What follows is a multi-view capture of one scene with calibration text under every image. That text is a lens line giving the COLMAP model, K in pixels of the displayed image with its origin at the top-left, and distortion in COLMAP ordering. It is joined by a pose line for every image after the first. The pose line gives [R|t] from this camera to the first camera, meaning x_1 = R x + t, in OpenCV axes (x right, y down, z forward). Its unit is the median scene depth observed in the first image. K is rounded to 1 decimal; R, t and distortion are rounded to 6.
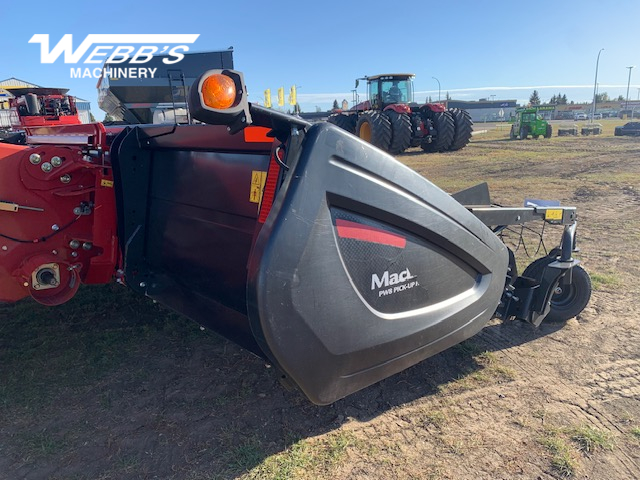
lens RADIAL K [[495.4, 0, 318.9], [0, 495.4, 232.6], [0, 0, 1]] dist [0.004733, 0.002615]
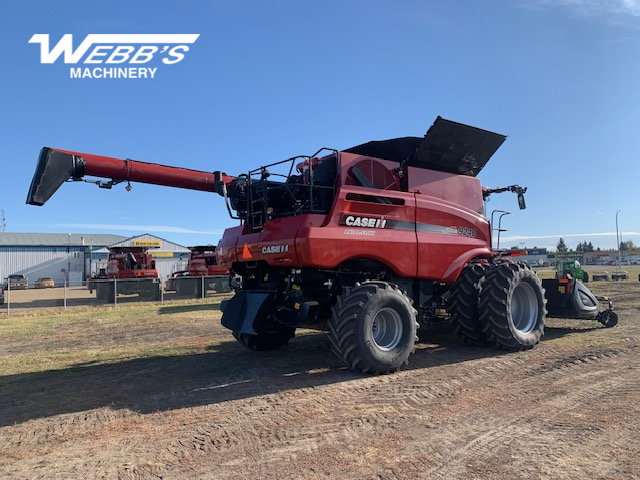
lens RADIAL K [[485.3, 0, 318.9], [0, 485.3, 231.7], [0, 0, 1]] dist [0.048962, -0.067155]
pose [[0.998216, -0.000610, -0.059702, -0.343782], [-0.016470, 0.958336, -0.285168, 0.127556], [0.057388, 0.285642, 0.956616, -0.656361]]
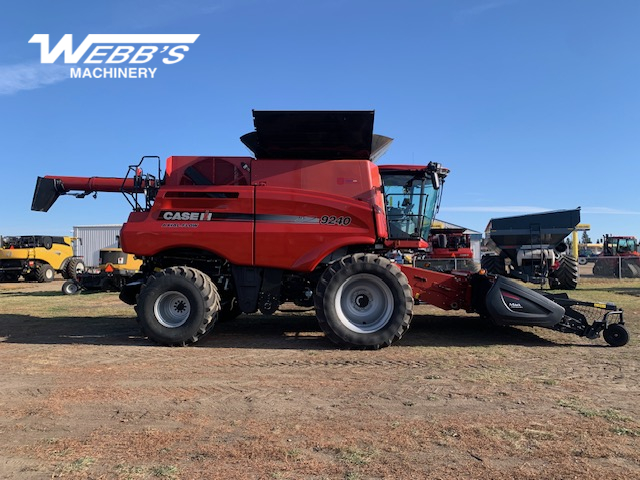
lens RADIAL K [[485.3, 0, 318.9], [0, 485.3, 231.7], [0, 0, 1]] dist [0.048962, -0.067155]
pose [[0.733453, -0.004194, -0.679728, 0.231342], [-0.163416, 0.969565, -0.182315, 0.067755], [0.659805, 0.244798, 0.710445, -0.465460]]
